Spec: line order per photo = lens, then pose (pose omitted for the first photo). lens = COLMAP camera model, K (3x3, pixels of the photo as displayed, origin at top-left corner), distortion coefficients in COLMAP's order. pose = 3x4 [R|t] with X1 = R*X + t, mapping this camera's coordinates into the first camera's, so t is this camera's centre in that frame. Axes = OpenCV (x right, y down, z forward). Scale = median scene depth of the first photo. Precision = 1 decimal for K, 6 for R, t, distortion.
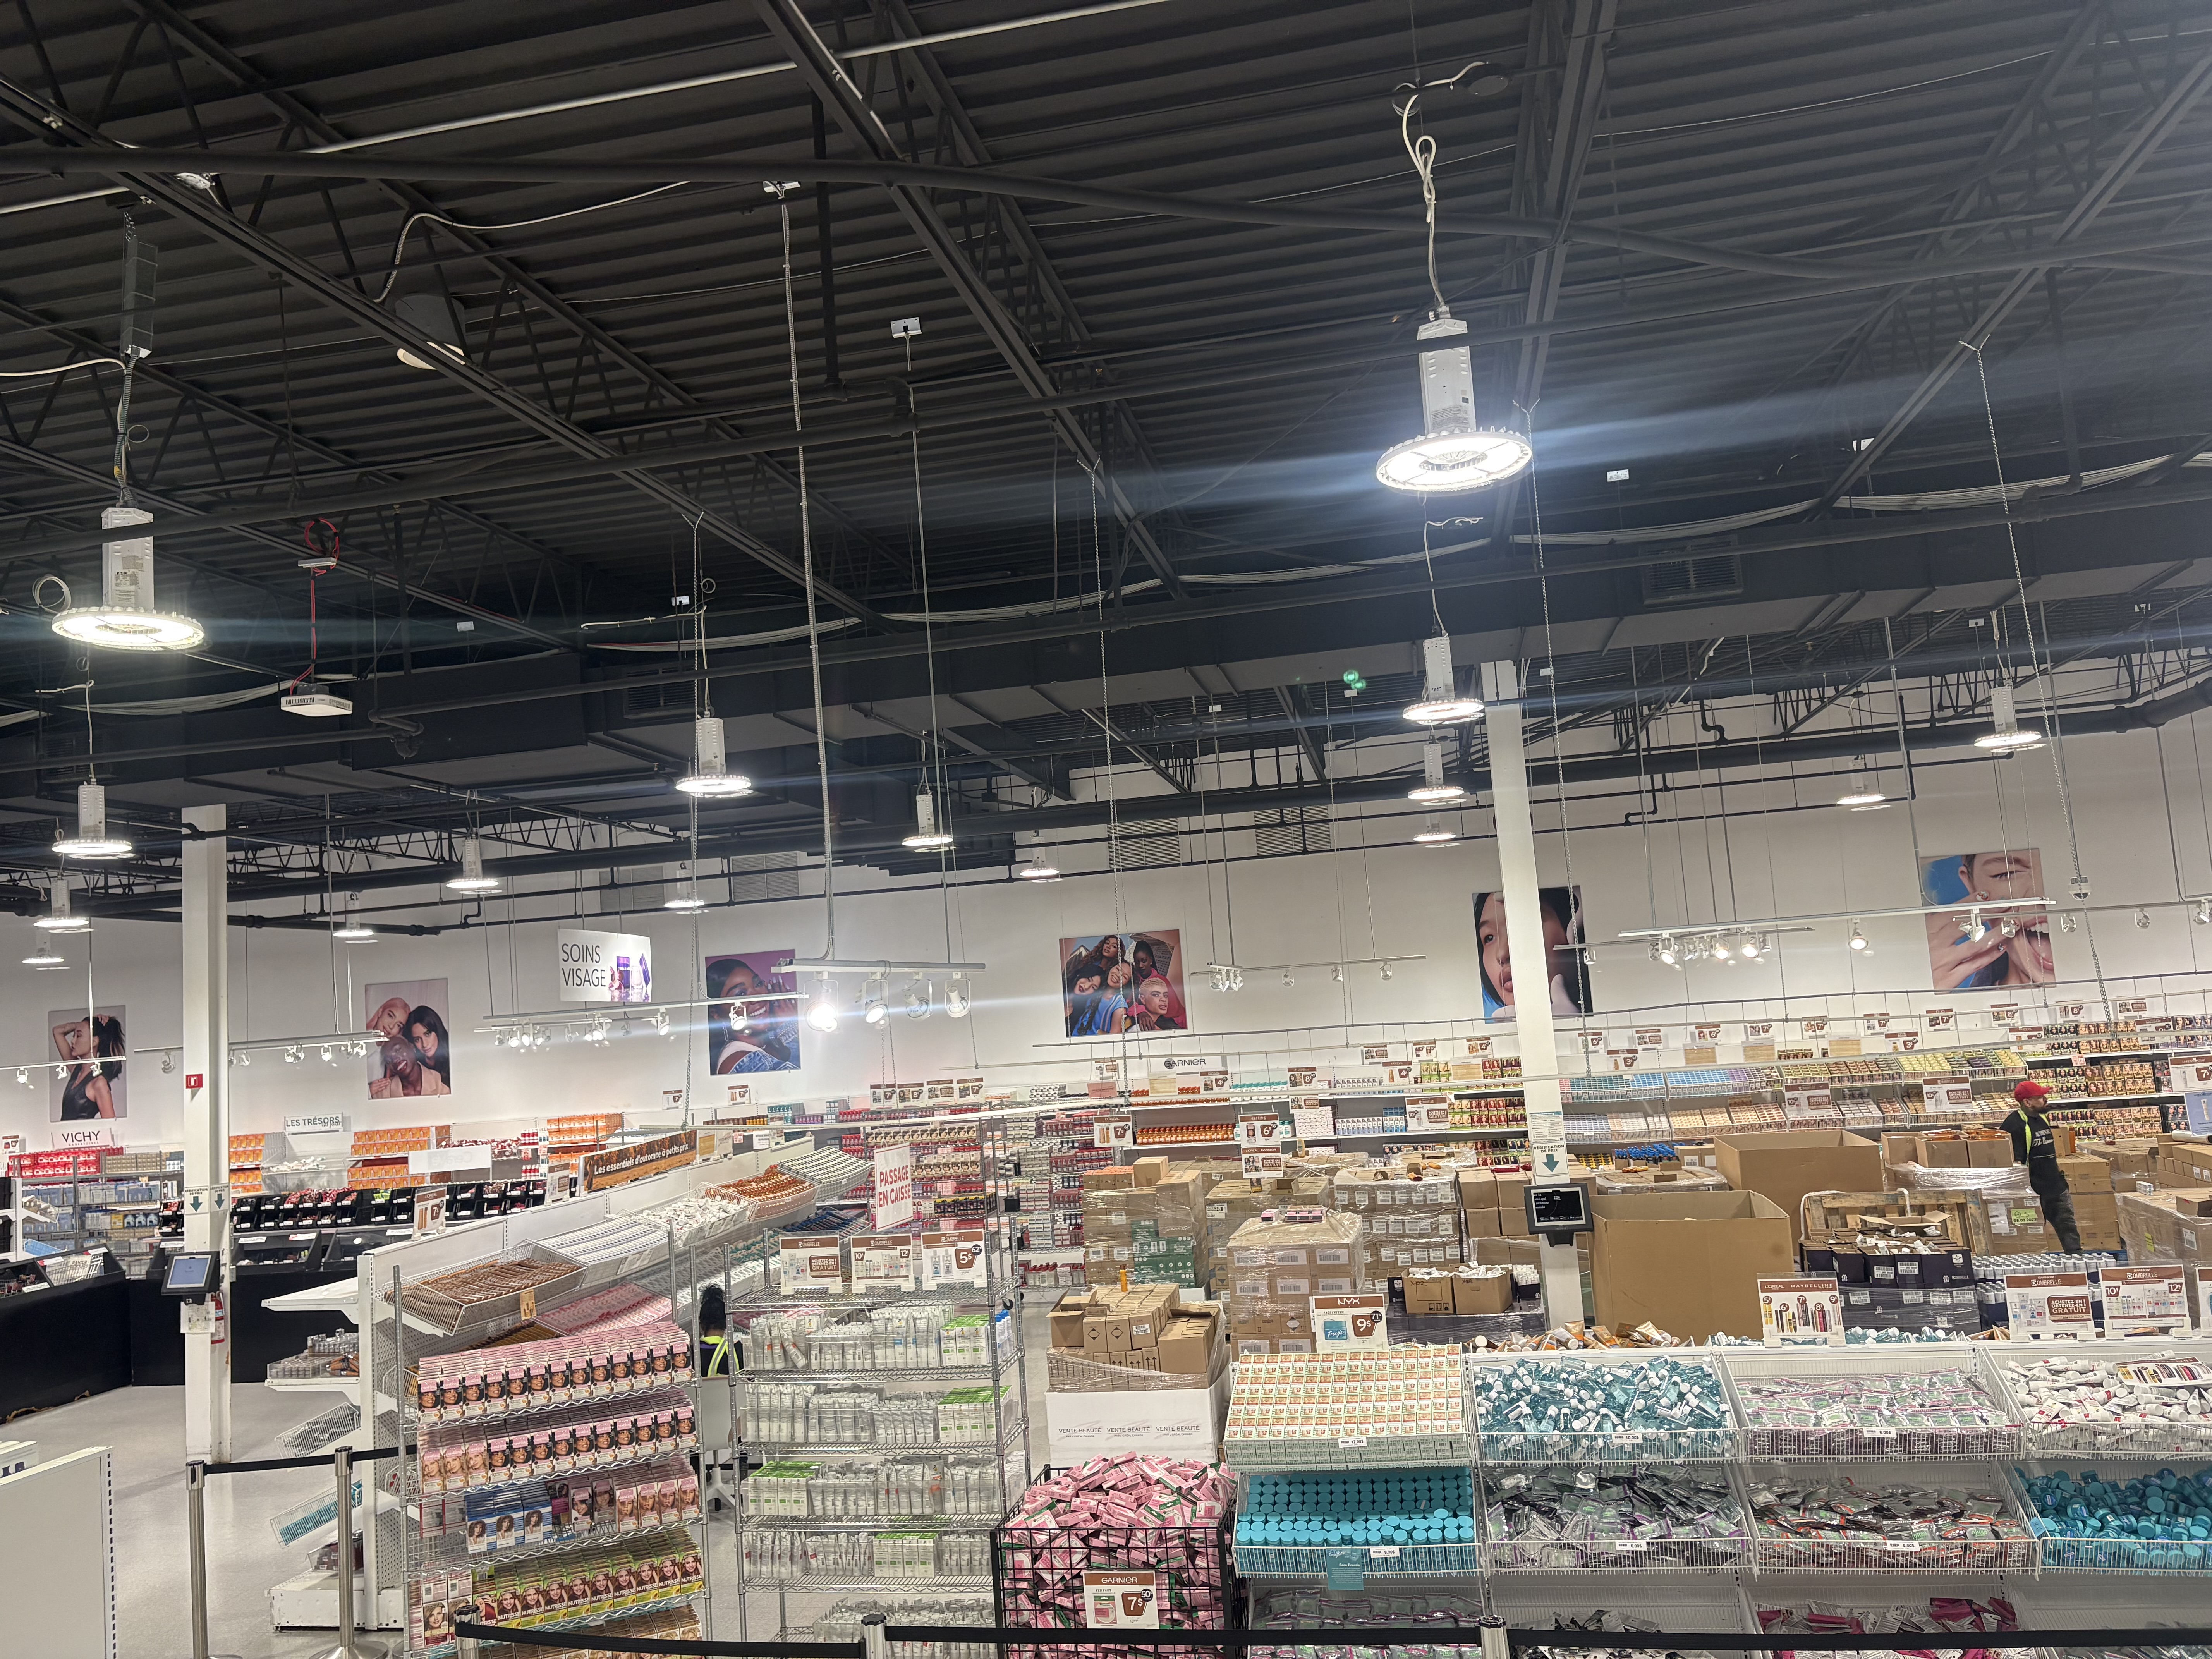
lens RADIAL K [[1654.5, 0, 1095.9], [0, 1654.5, 805.5], [0, 0, 1]] dist [0.027559, -0.040296]
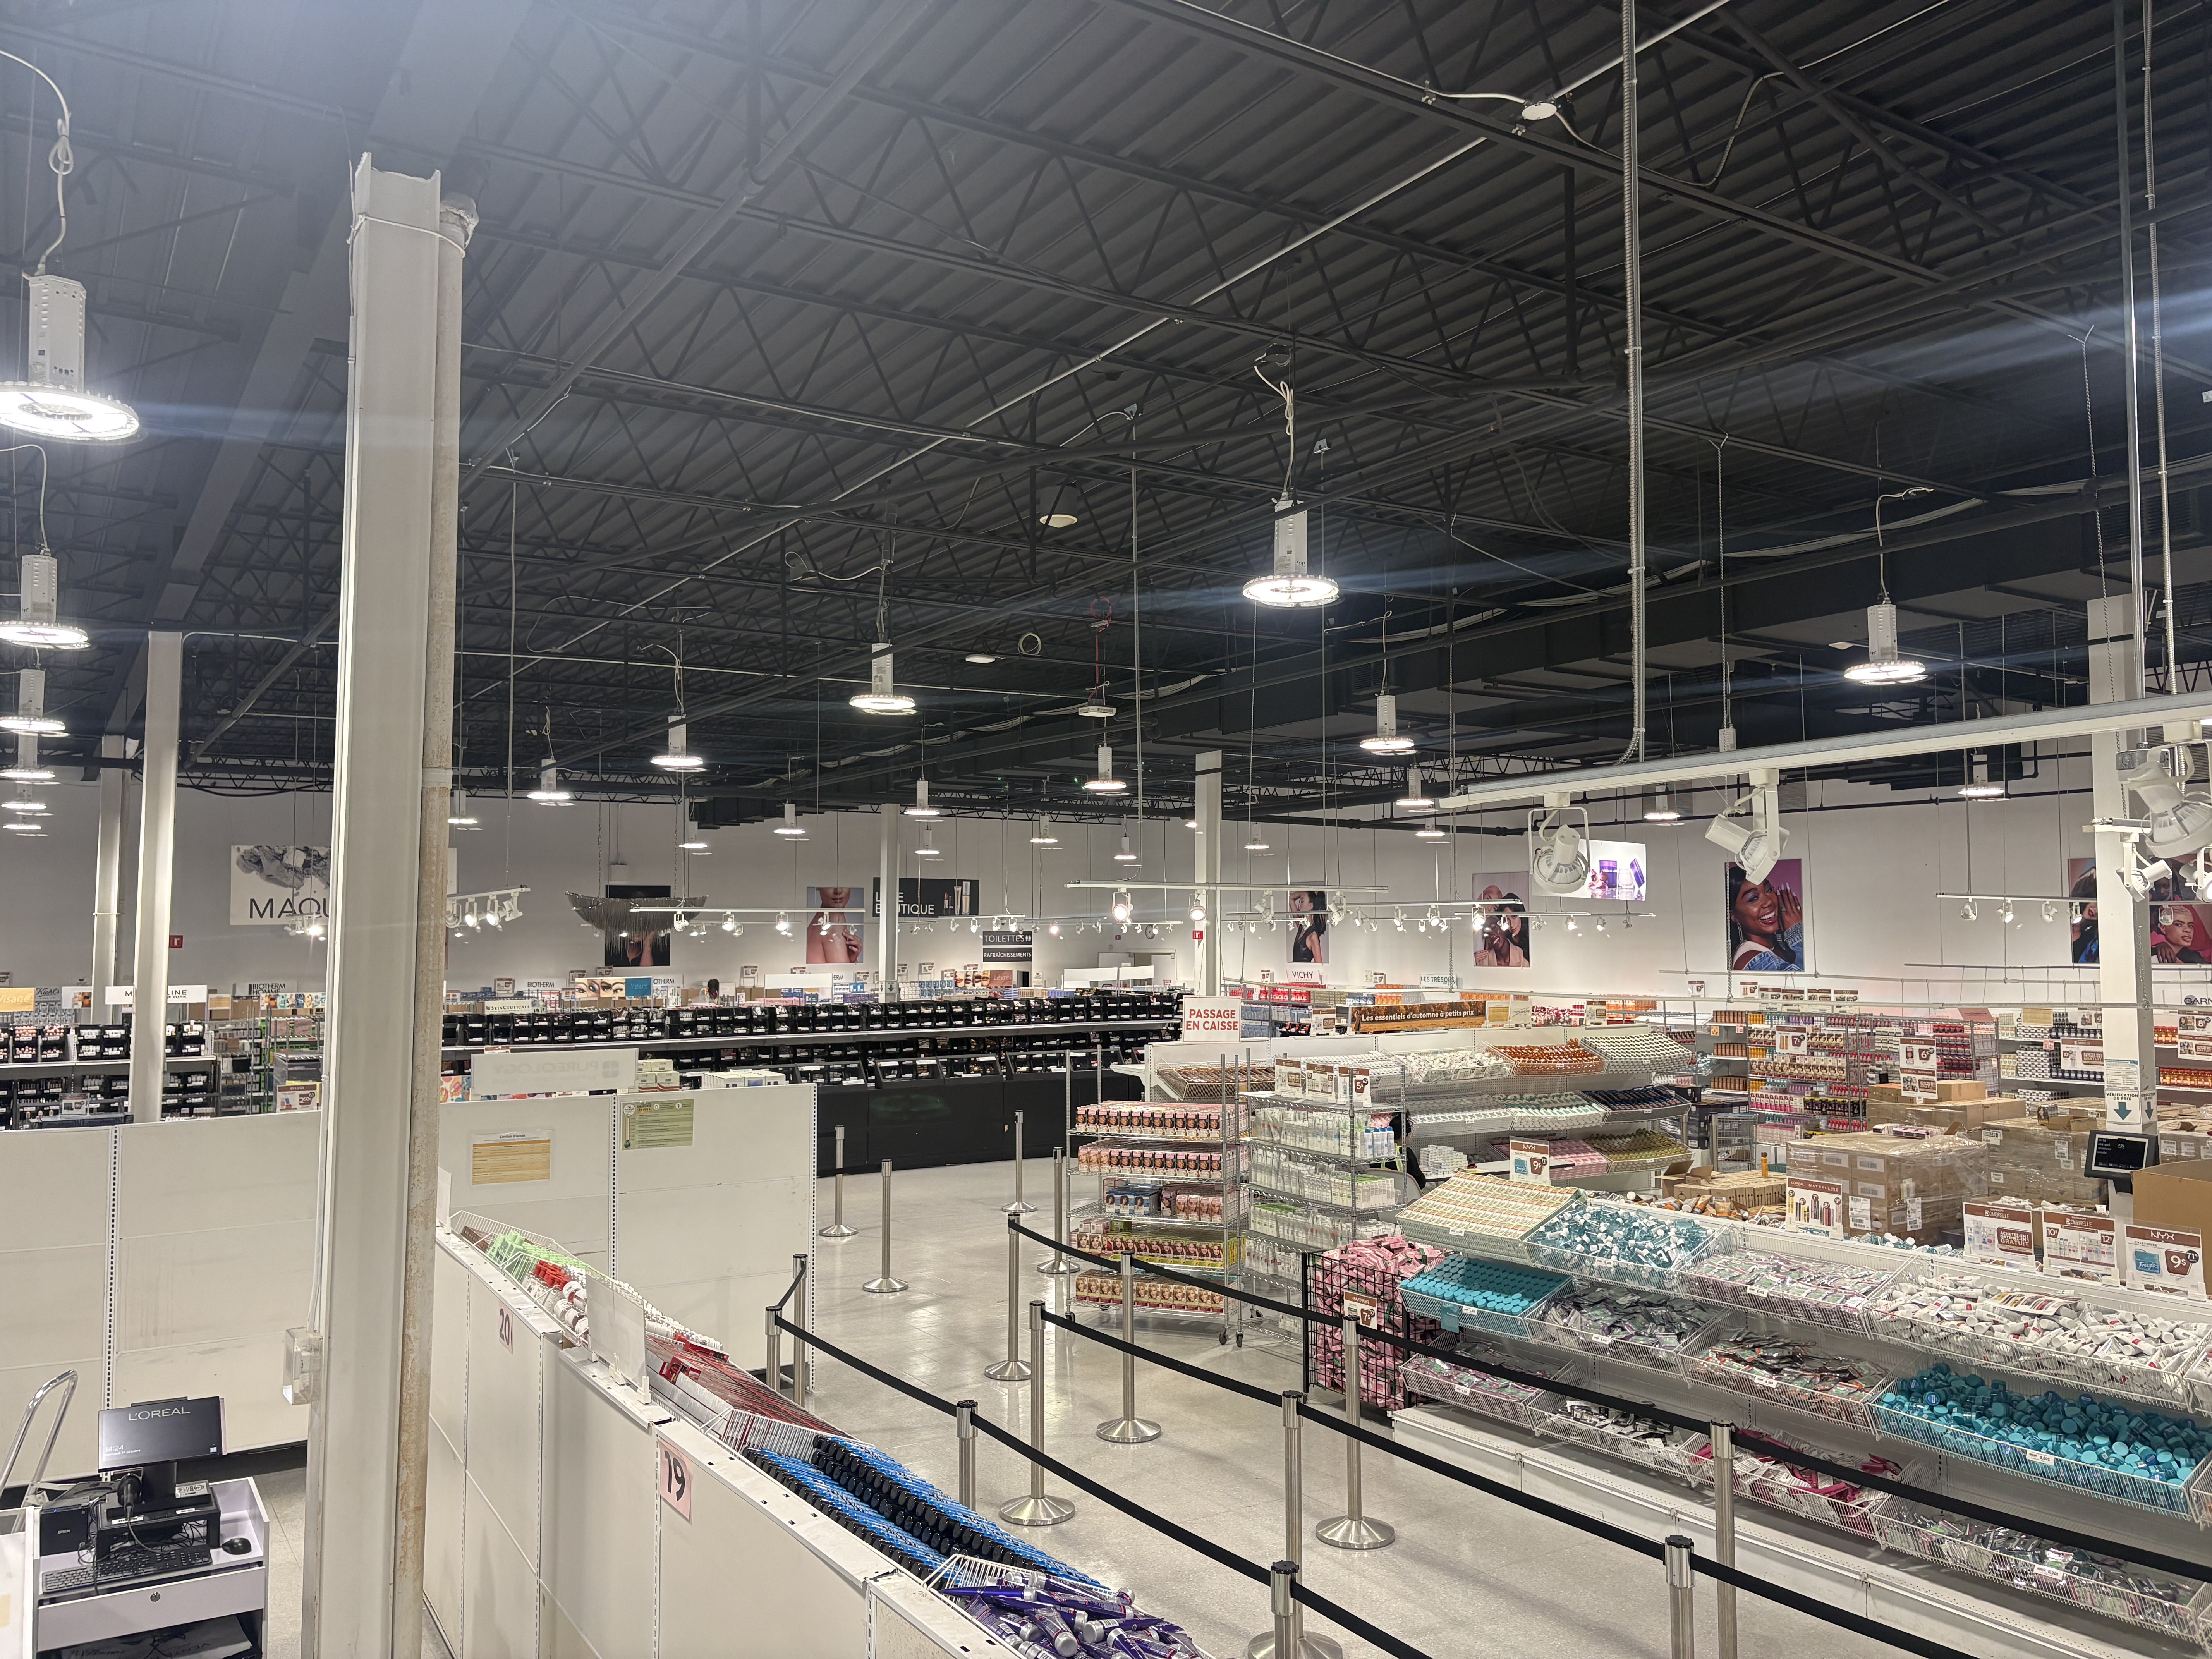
lens RADIAL K [[1654.5, 0, 1128.4], [0, 1654.5, 843.4], [0, 0, 1]] dist [0.027559, -0.040296]
pose [[0.722208, 0.032506, -0.690912, 0.476963], [0.031088, 0.996360, 0.079373, -0.040666], [0.690977, -0.078803, 0.718569, -0.112978]]
